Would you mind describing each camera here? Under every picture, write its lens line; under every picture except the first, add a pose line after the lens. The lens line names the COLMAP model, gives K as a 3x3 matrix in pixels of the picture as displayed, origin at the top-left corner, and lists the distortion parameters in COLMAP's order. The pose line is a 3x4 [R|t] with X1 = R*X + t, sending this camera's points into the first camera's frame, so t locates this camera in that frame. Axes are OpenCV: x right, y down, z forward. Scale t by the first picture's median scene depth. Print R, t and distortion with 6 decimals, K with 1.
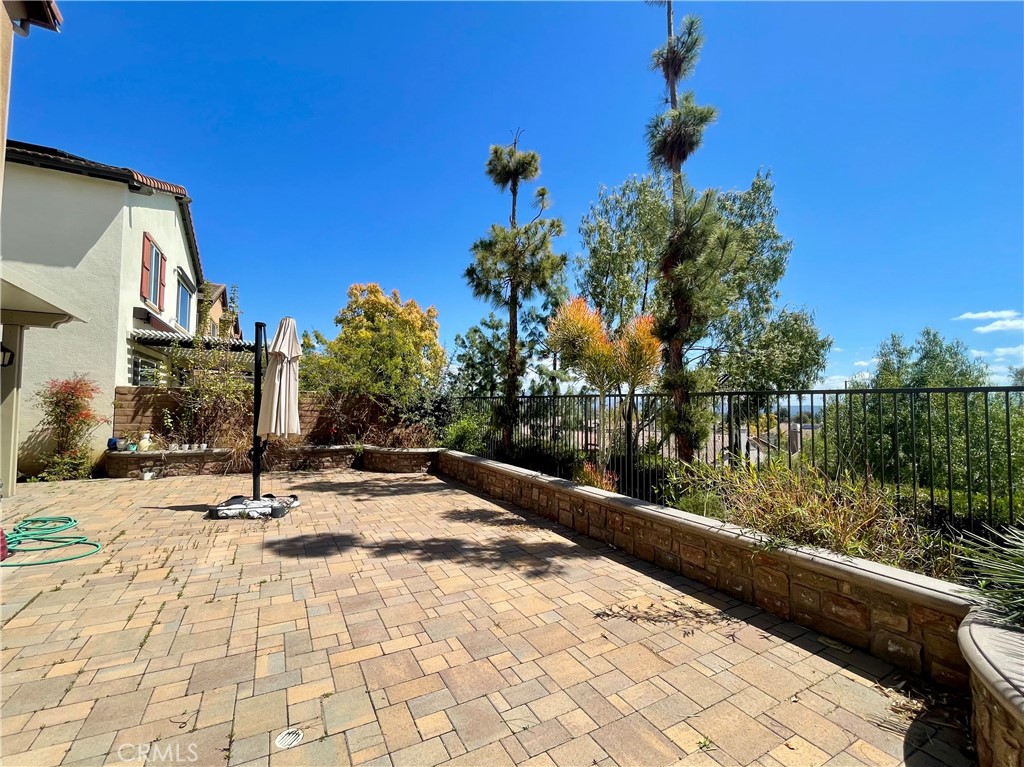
lens RADIAL K [[416.7, 0, 506.3], [0, 416.7, 385.9], [0, 0, 1]] dist [-0.001542, 0.000554]
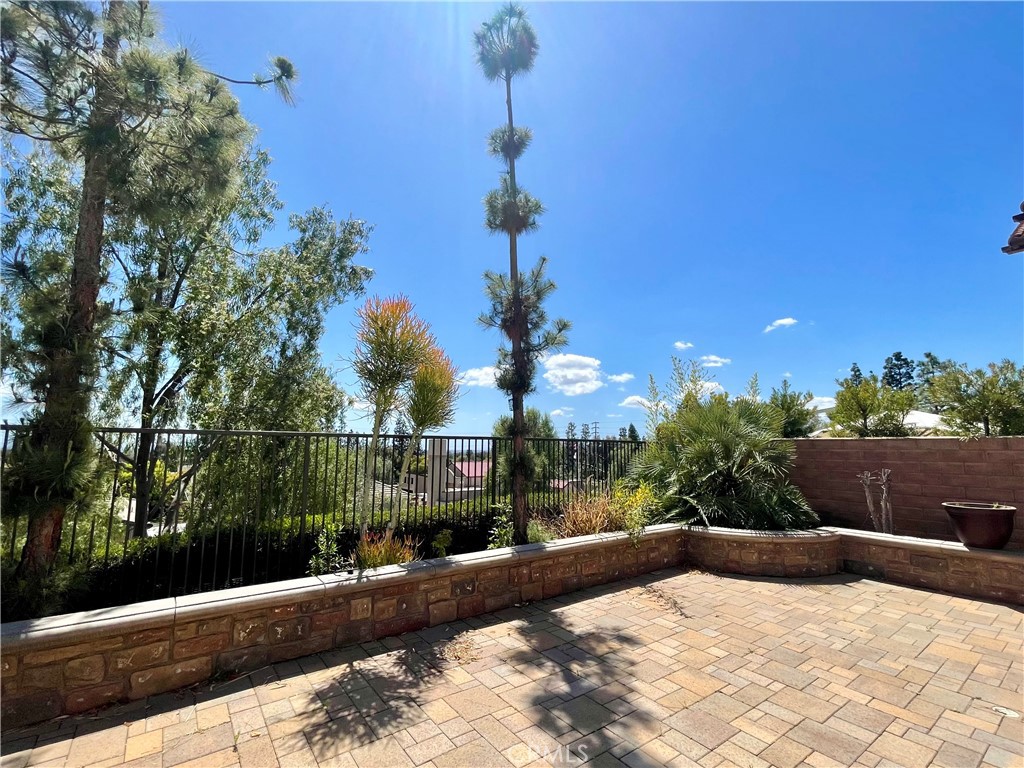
lens RADIAL K [[445.6, 0, 508.5], [0, 445.6, 386.3], [0, 0, 1]] dist [-0.011626, -0.000513]
pose [[-0.103754, 0.126297, 0.986552, -0.878895], [-0.047889, 0.990120, -0.131790, 0.044603], [-0.993449, -0.060919, -0.096680, 1.315308]]
